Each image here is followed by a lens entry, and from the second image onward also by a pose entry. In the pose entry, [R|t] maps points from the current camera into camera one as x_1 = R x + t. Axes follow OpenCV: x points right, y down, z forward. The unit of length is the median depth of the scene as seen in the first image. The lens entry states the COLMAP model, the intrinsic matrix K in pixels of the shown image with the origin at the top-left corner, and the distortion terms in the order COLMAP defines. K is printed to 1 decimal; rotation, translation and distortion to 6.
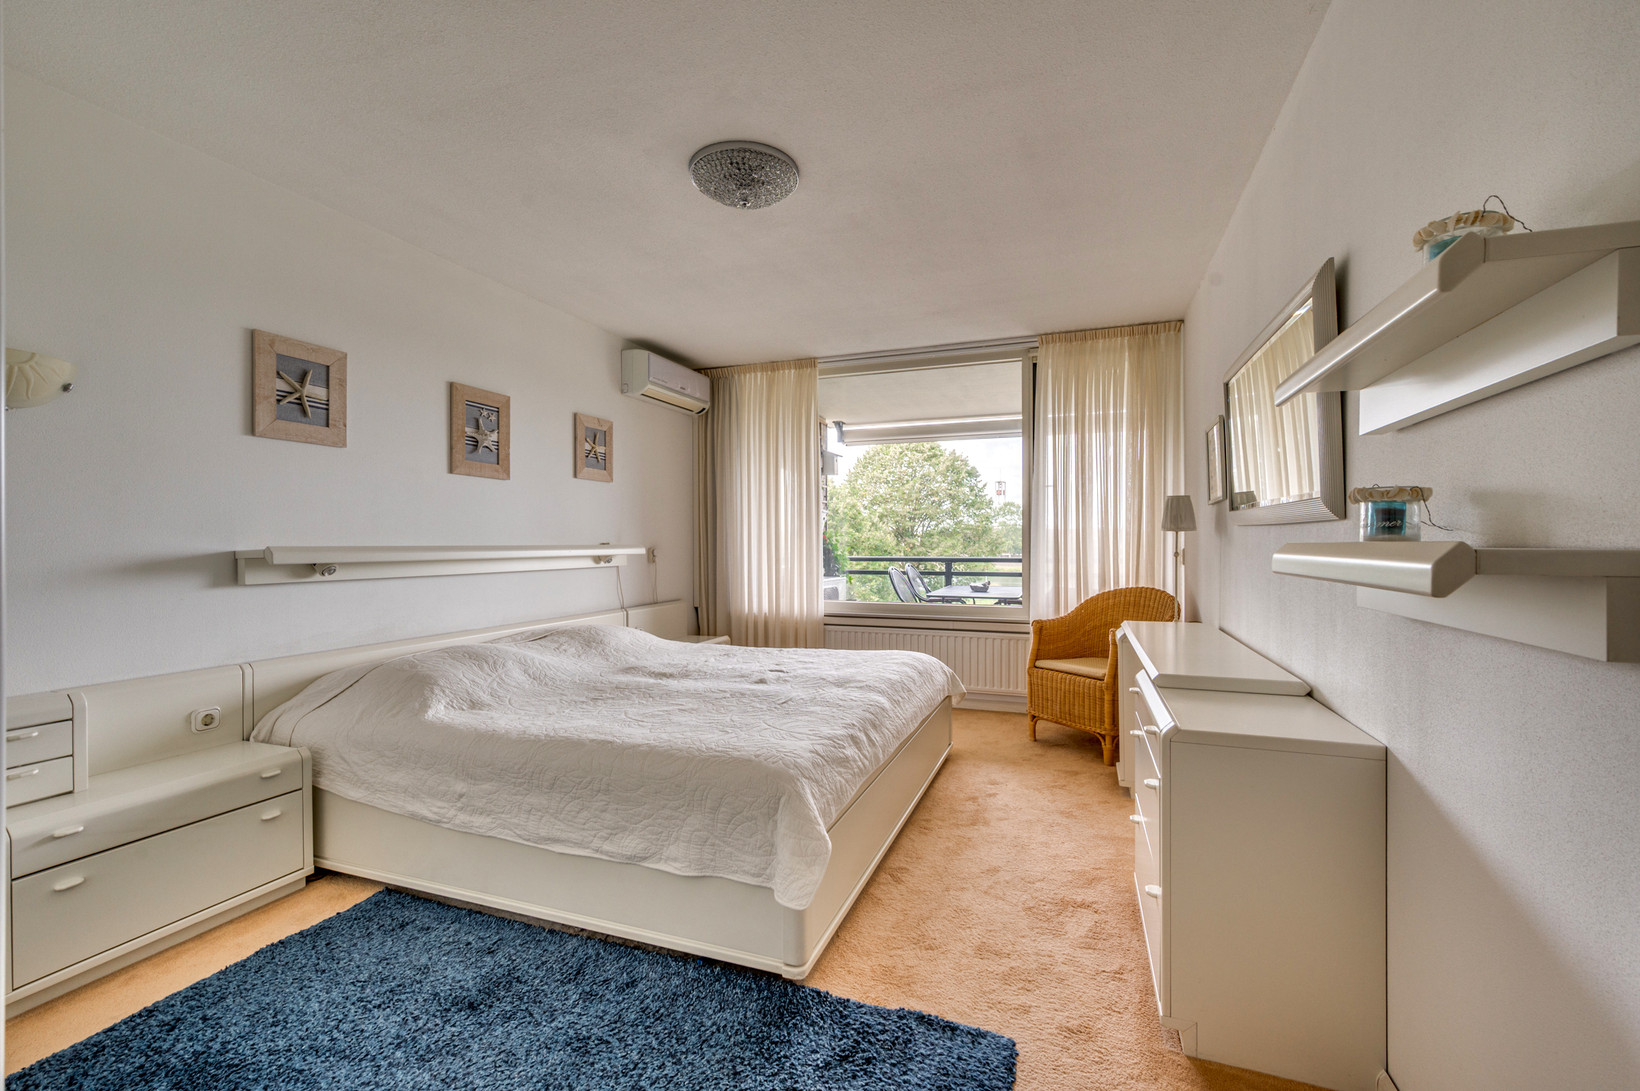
lens RADIAL K [[679.3, 0, 827.1], [0, 679.3, 546.2], [0, 0, 1]] dist [-0.000552, 0.000027]
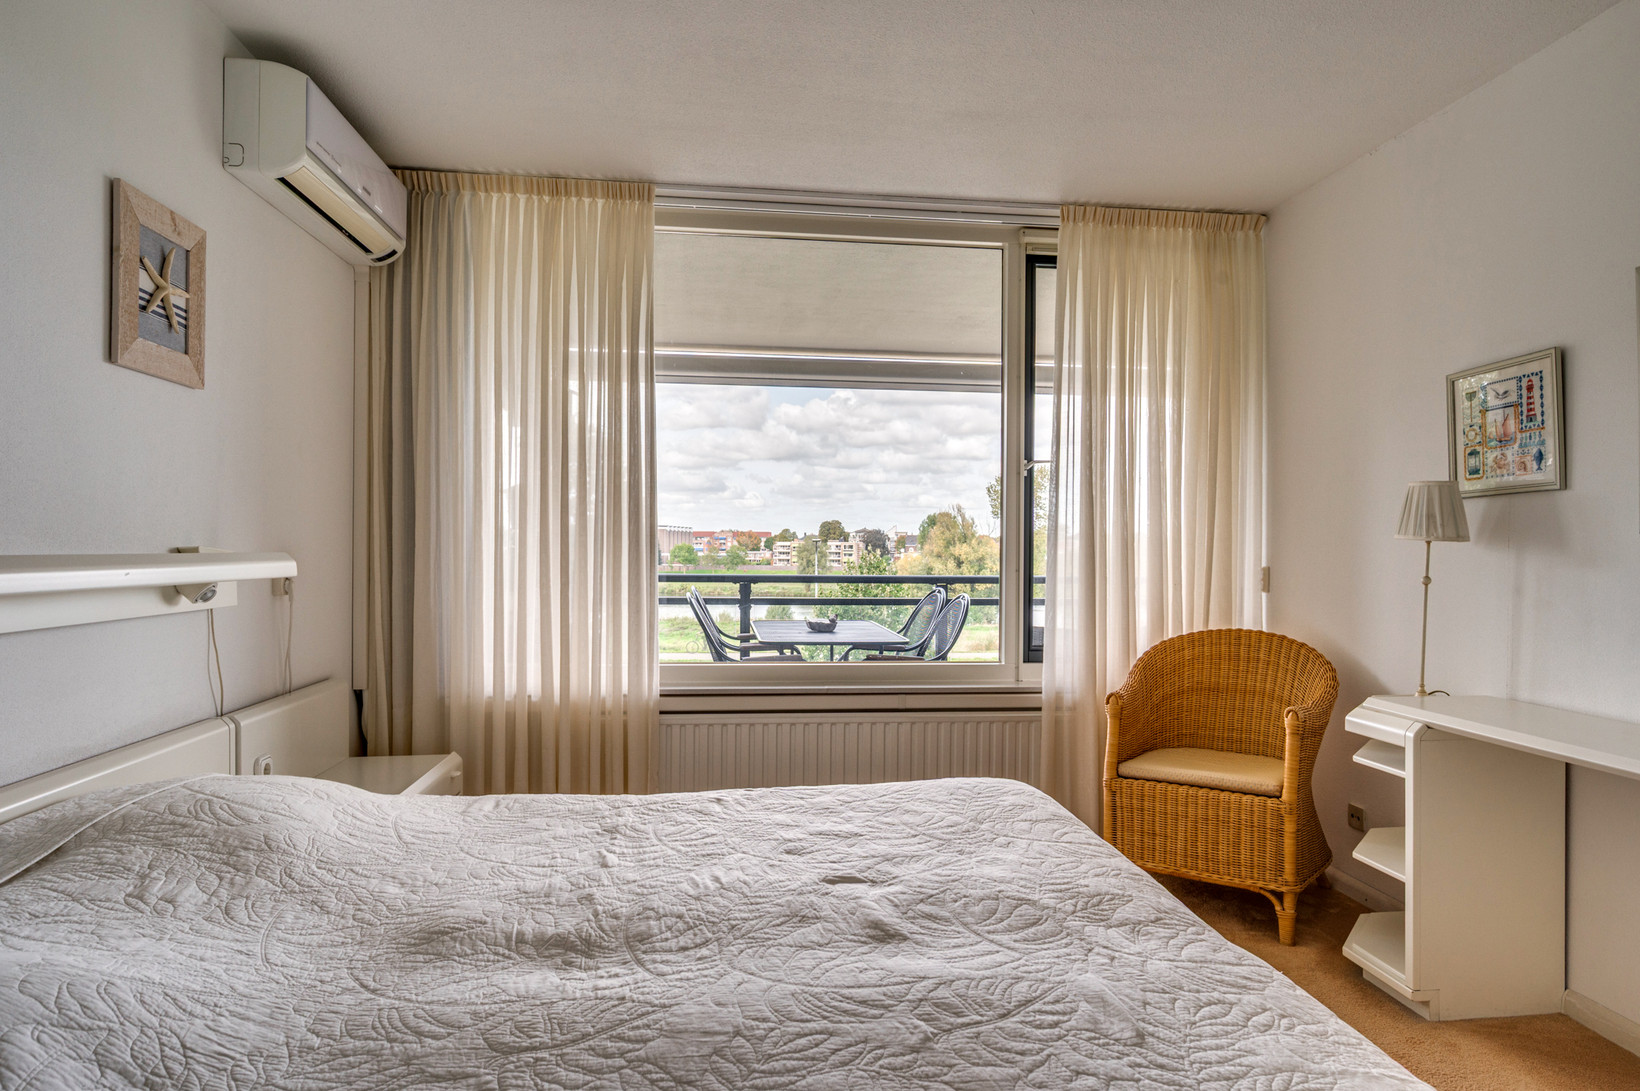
lens RADIAL K [[936.6, 0, 821.9], [0, 936.6, 539.9], [0, 0, 1]] dist [0.002779, 0.000135]
pose [[0.892110, 0.014403, 0.451589, -0.242406], [-0.008121, 0.999841, -0.015847, -0.003820], [-0.451746, 0.010470, 0.892085, 0.373623]]
